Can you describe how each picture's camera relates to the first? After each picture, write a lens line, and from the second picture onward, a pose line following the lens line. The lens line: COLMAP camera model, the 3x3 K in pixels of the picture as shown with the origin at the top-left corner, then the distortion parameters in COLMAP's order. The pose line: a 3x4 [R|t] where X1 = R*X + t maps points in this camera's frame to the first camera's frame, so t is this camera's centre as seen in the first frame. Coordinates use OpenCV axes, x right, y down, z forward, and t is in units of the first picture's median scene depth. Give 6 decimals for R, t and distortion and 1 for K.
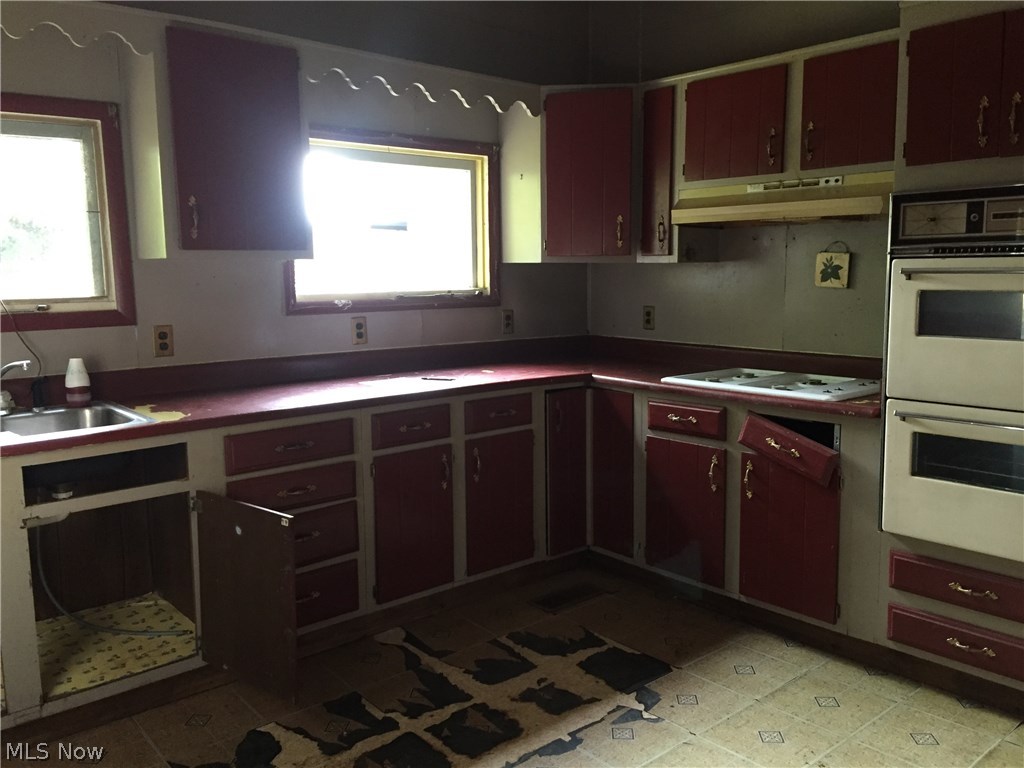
lens RADIAL K [[875.1, 0, 512.0], [0, 875.1, 384.0], [0, 0, 1]] dist [0.066169, -0.117401]
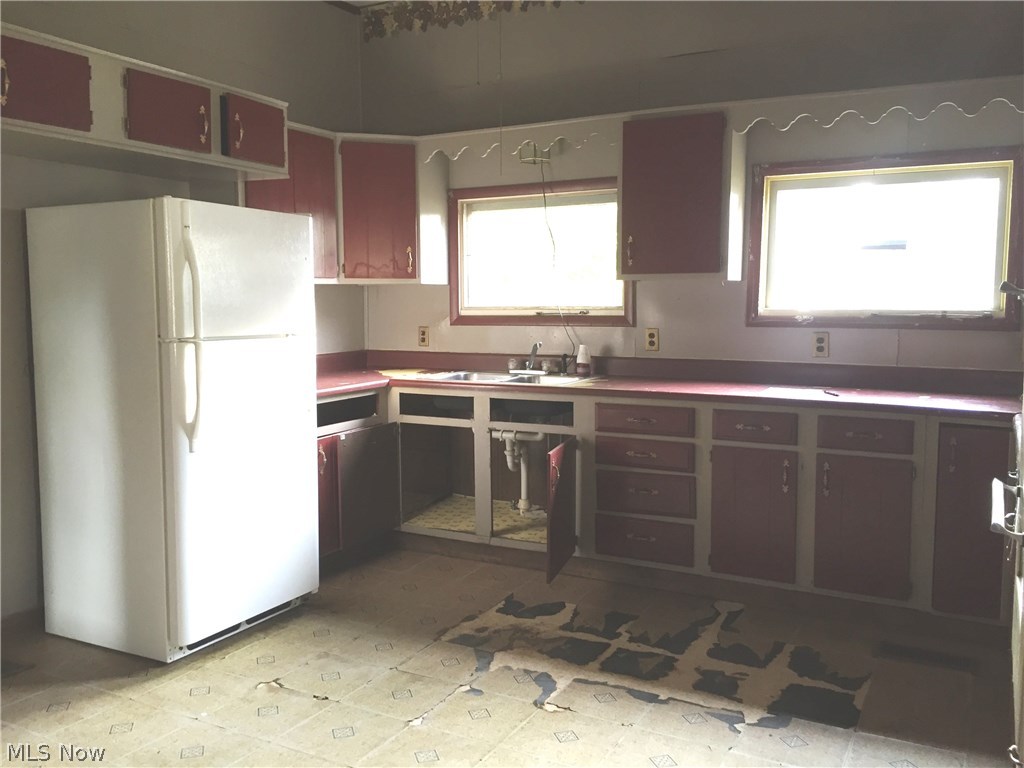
lens RADIAL K [[875.1, 0, 512.0], [0, 875.1, 384.0], [0, 0, 1]] dist [0.066169, -0.117401]
pose [[0.346585, 0.100527, -0.932616, 0.863194], [-0.127279, 0.990085, 0.059422, -0.034897], [0.929343, 0.098107, 0.355944, 0.320988]]
